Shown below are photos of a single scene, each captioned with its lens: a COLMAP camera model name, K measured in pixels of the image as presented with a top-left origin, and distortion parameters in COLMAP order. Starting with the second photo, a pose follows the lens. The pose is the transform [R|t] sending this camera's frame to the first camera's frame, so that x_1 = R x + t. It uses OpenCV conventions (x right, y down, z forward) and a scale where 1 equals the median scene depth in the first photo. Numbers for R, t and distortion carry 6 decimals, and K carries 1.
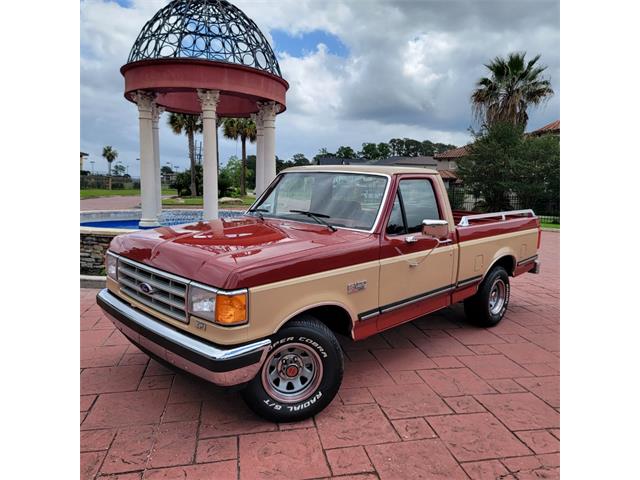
lens RADIAL K [[449.1, 0, 325.1], [0, 449.1, 248.2], [0, 0, 1]] dist [0.065499, -0.052787]
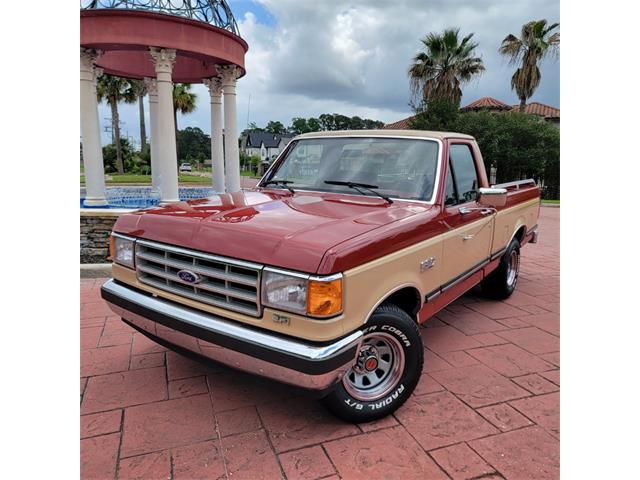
lens RADIAL K [[449.1, 0, 330.7], [0, 449.1, 249.1], [0, 0, 1]] dist [0.065499, -0.052787]
pose [[0.986160, -0.036095, 0.161819, -0.086282], [0.027526, 0.998113, 0.054889, 0.000354], [-0.163495, -0.049675, 0.985293, 0.051168]]
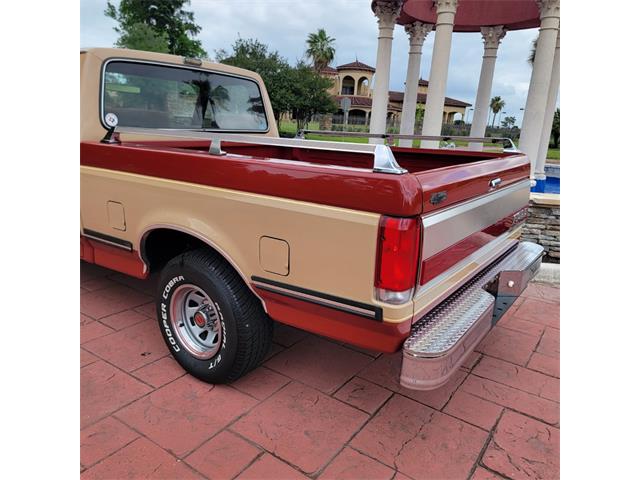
lens RADIAL K [[449.1, 0, 319.9], [0, 449.1, 251.5], [0, 0, 1]] dist [0.065499, -0.052787]
pose [[0.690507, 0.209944, -0.692188, 0.177519], [-0.135617, 0.977558, 0.161209, -0.021191], [0.710499, -0.017444, 0.703482, 0.319217]]
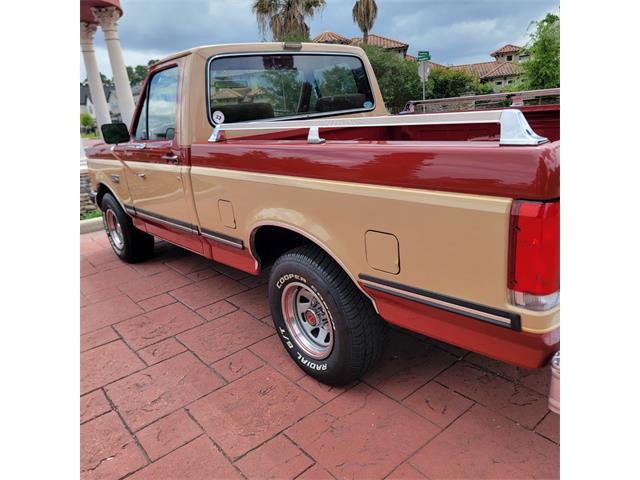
lens RADIAL K [[449.1, 0, 333.1], [0, 449.1, 240.2], [0, 0, 1]] dist [0.065499, -0.052787]
pose [[0.870628, -0.234190, 0.432623, -0.236238], [0.169486, 0.968370, 0.183125, 0.014653], [-0.461825, -0.086110, 0.882781, 0.007574]]
